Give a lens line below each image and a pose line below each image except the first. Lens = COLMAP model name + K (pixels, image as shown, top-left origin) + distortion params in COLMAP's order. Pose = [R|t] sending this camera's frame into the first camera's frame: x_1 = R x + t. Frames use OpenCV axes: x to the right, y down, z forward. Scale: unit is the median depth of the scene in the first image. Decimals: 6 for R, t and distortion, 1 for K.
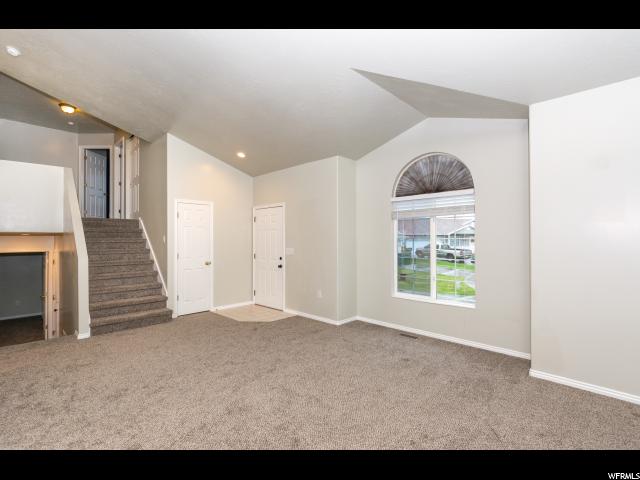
lens RADIAL K [[309.6, 0, 320.0], [0, 309.6, 240.0], [0, 0, 1]] dist [-0.000831, -0.000100]
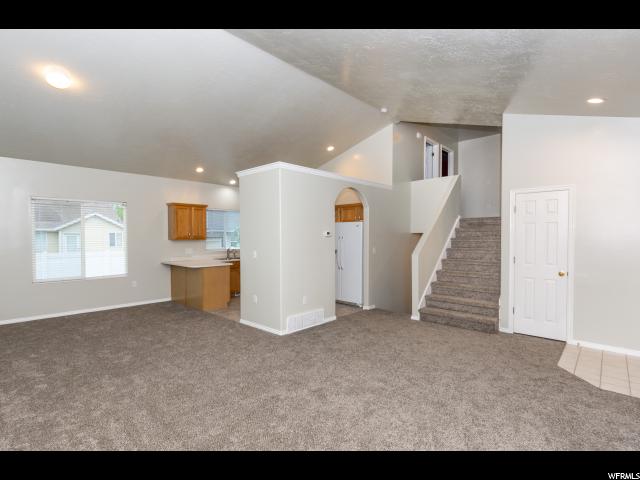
lens RADIAL K [[309.6, 0, 320.0], [0, 309.6, 240.0], [0, 0, 1]] dist [-0.000831, -0.000100]
pose [[0.051528, 0.008421, -0.998636, 0.374664], [-0.011216, 0.999906, 0.007853, -0.000118], [0.998609, 0.010796, 0.051618, 0.503394]]
